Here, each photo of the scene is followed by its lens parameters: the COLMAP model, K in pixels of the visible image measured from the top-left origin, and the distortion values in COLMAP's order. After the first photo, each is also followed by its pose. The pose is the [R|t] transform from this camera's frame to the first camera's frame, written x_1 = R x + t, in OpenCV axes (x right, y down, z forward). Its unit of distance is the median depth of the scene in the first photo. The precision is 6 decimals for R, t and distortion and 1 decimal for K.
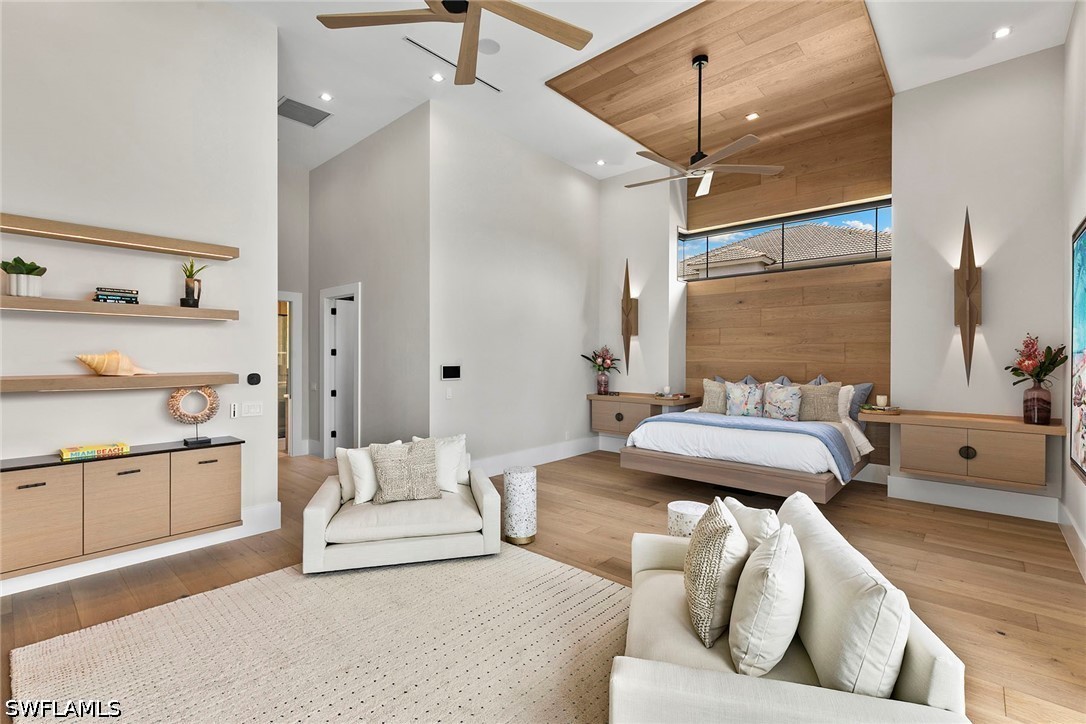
lens RADIAL K [[488.2, 0, 542.5], [0, 488.2, 358.6], [0, 0, 1]] dist [0.010924, -0.000812]
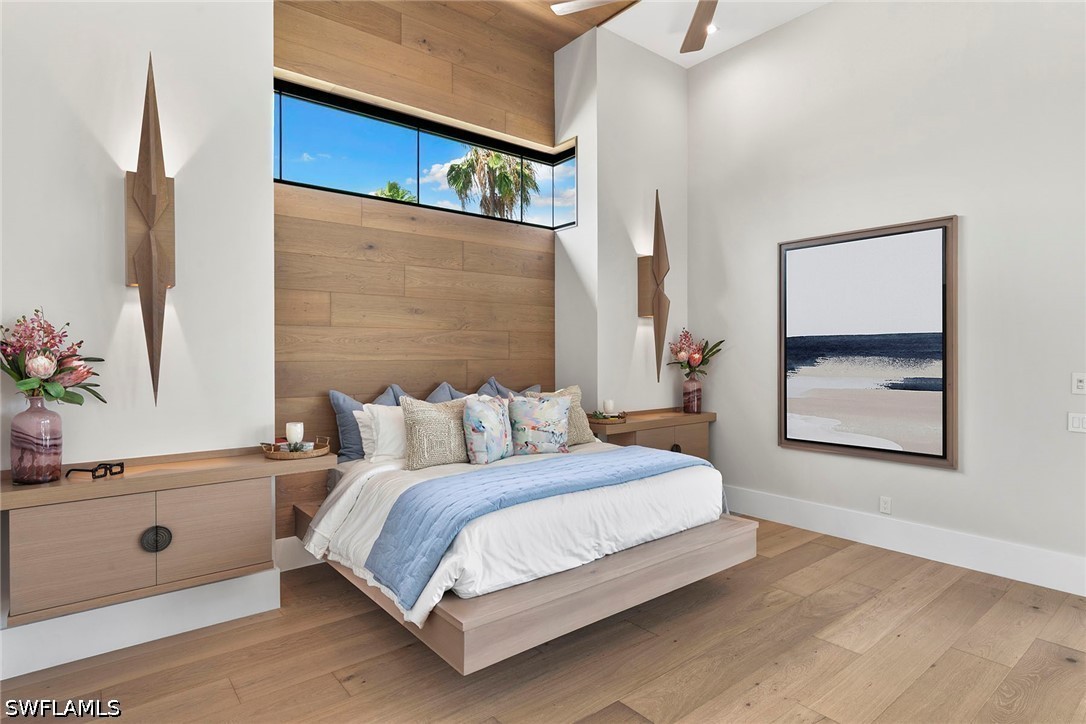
lens RADIAL K [[585.6, 0, 542.8], [0, 585.6, 353.3], [0, 0, 1]] dist [0.008908, 0.001493]
pose [[0.152079, -0.005064, 0.988355, -0.217965], [0.003622, 0.999983, 0.004566, -0.003071], [-0.988362, 0.002885, 0.152095, 0.812762]]
